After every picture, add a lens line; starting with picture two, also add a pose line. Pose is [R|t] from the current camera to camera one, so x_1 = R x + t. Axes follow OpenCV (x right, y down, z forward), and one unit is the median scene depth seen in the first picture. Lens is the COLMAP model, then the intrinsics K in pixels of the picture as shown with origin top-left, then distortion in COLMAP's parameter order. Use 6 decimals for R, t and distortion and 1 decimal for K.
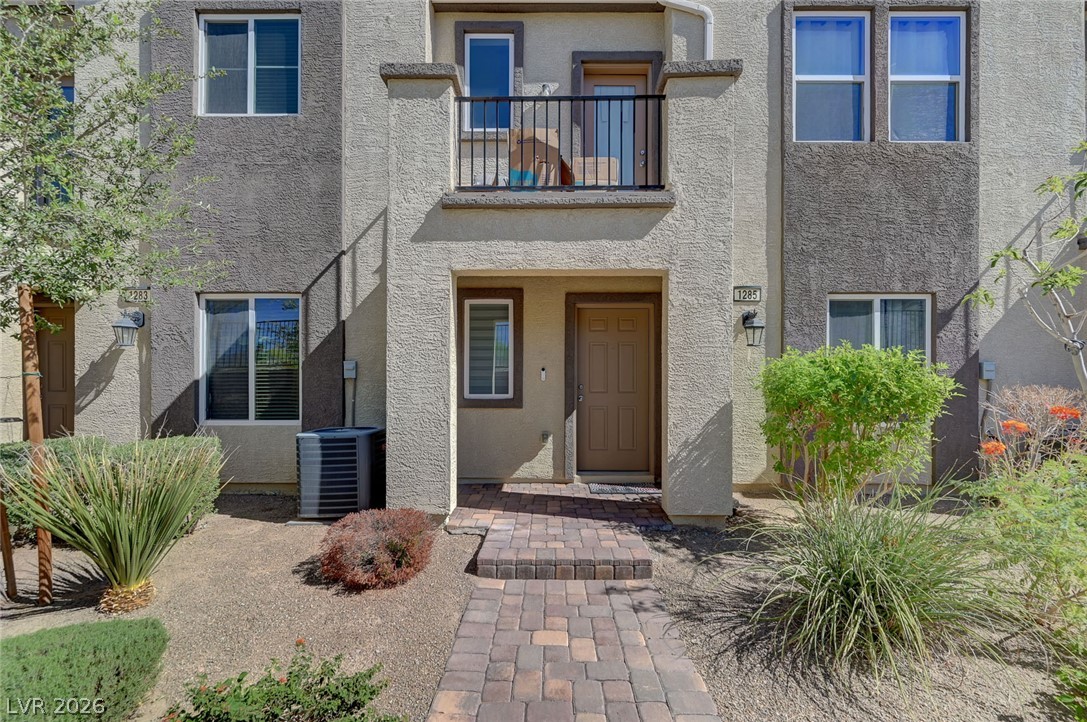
lens RADIAL K [[450.9, 0, 543.4], [0, 450.9, 383.4], [0, 0, 1]] dist [-0.000745, -0.000151]
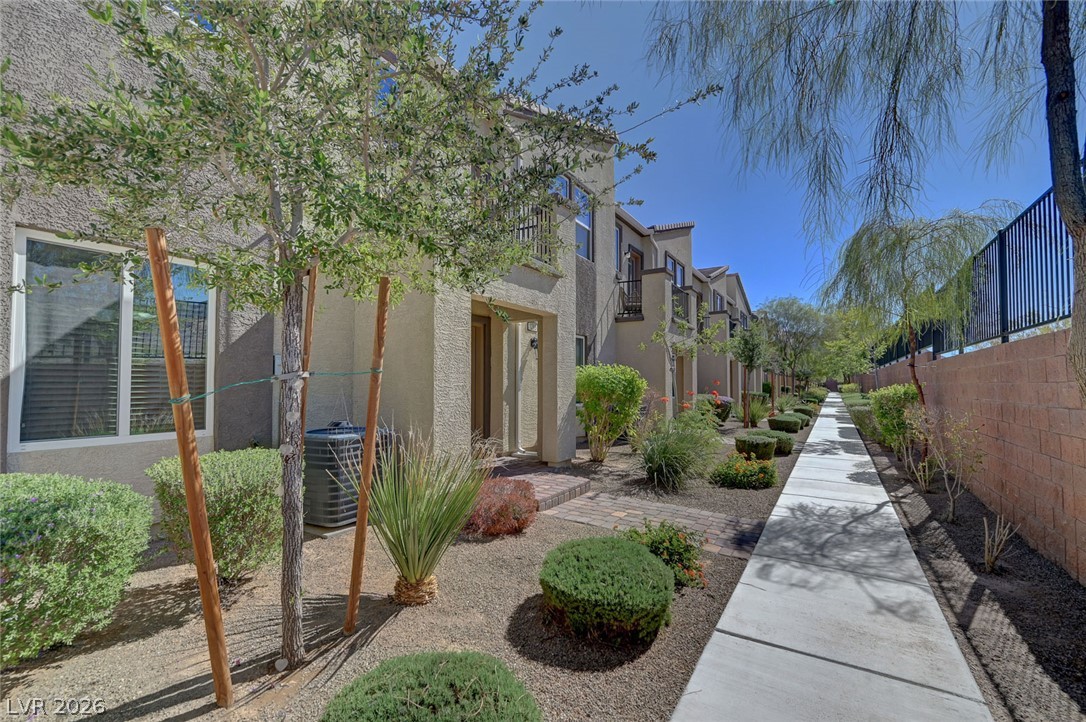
lens RADIAL K [[472.5, 0, 543.0], [0, 472.5, 361.0], [0, 0, 1]] dist [0.000208, 0.000048]
pose [[0.520864, 0.042015, 0.852605, -0.942161], [-0.005346, 0.998929, -0.045960, 0.000087], [-0.853623, 0.019381, 0.520531, 0.101502]]
